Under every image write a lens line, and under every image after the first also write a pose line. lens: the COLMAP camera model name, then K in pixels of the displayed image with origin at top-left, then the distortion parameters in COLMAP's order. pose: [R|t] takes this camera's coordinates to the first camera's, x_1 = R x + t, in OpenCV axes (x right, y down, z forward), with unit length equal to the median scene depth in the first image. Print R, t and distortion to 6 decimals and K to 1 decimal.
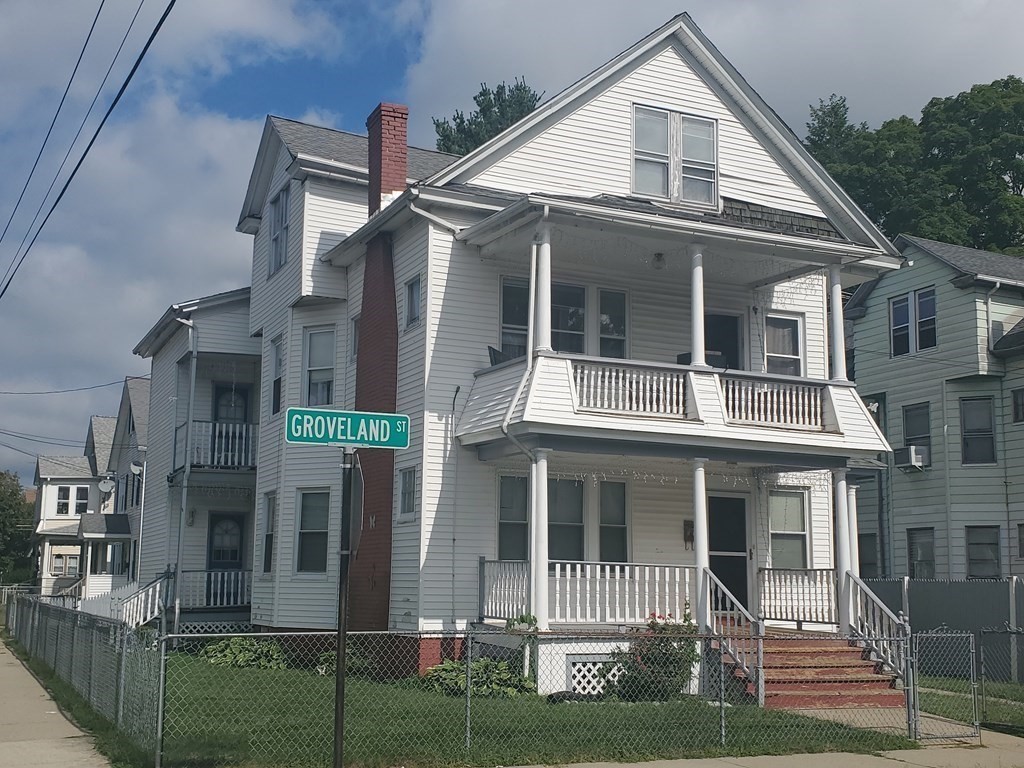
lens RADIAL K [[1174.6, 0, 513.8], [0, 1174.6, 404.1], [0, 0, 1]] dist [0.199796, -0.000104]
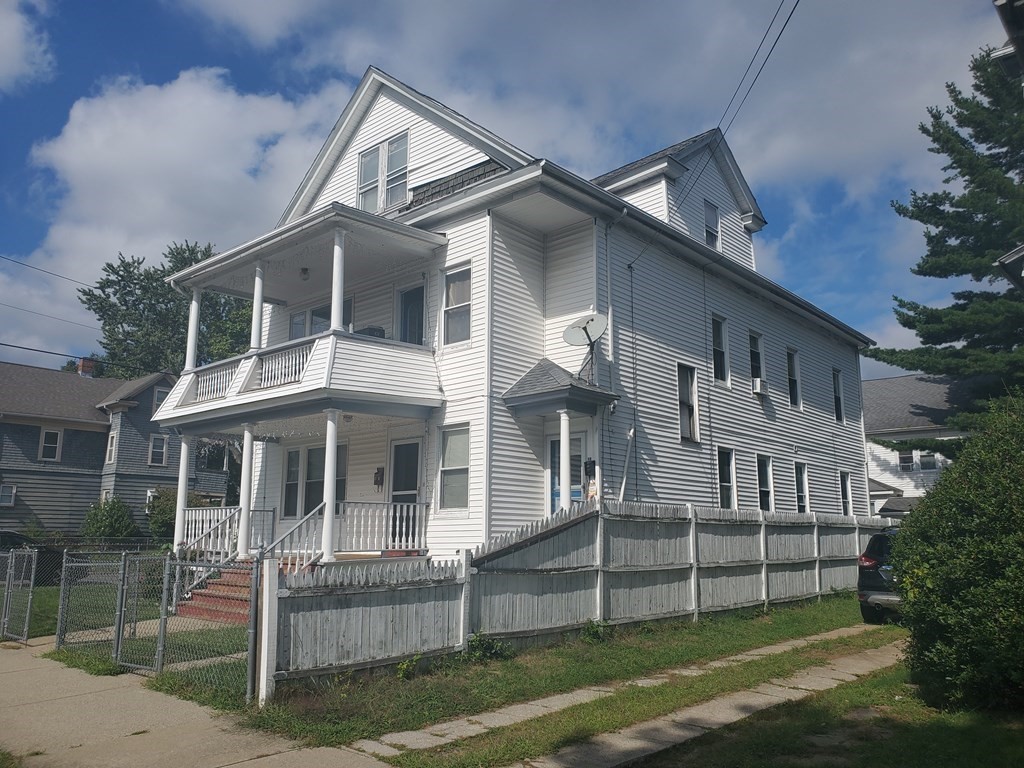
lens RADIAL K [[783.4, 0, 513.1], [0, 783.4, 403.1], [0, 0, 1]] dist [0.082921, -0.001844]
pose [[0.412157, -0.167642, -0.895557, 0.916209], [0.140981, 0.982823, -0.119095, 0.145764], [0.900139, -0.077171, 0.428712, 0.771452]]
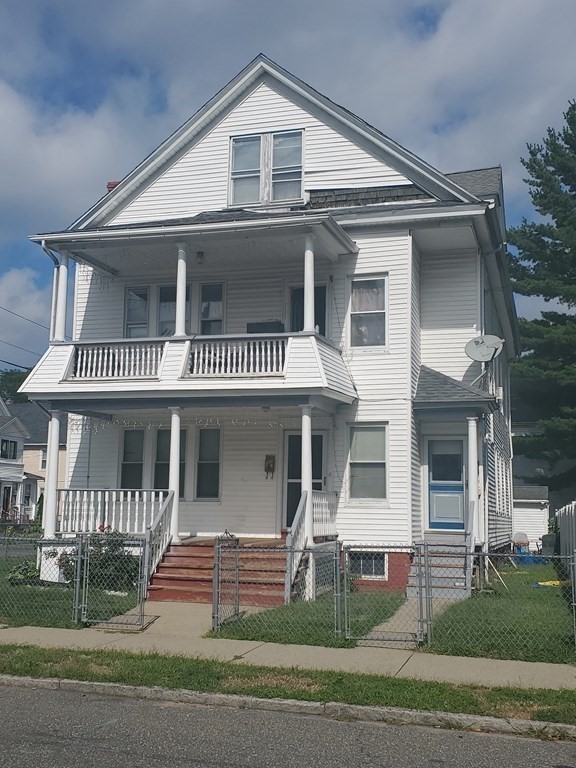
lens RADIAL K [[880.9, 0, 288.0], [0, 880.9, 384.0], [0, 0, 1]] dist [0.199796, -0.000104]
pose [[0.756501, -0.097168, -0.646734, 0.763936], [0.091941, 0.994881, -0.041929, 0.063060], [0.647498, -0.027742, 0.761562, 0.295620]]
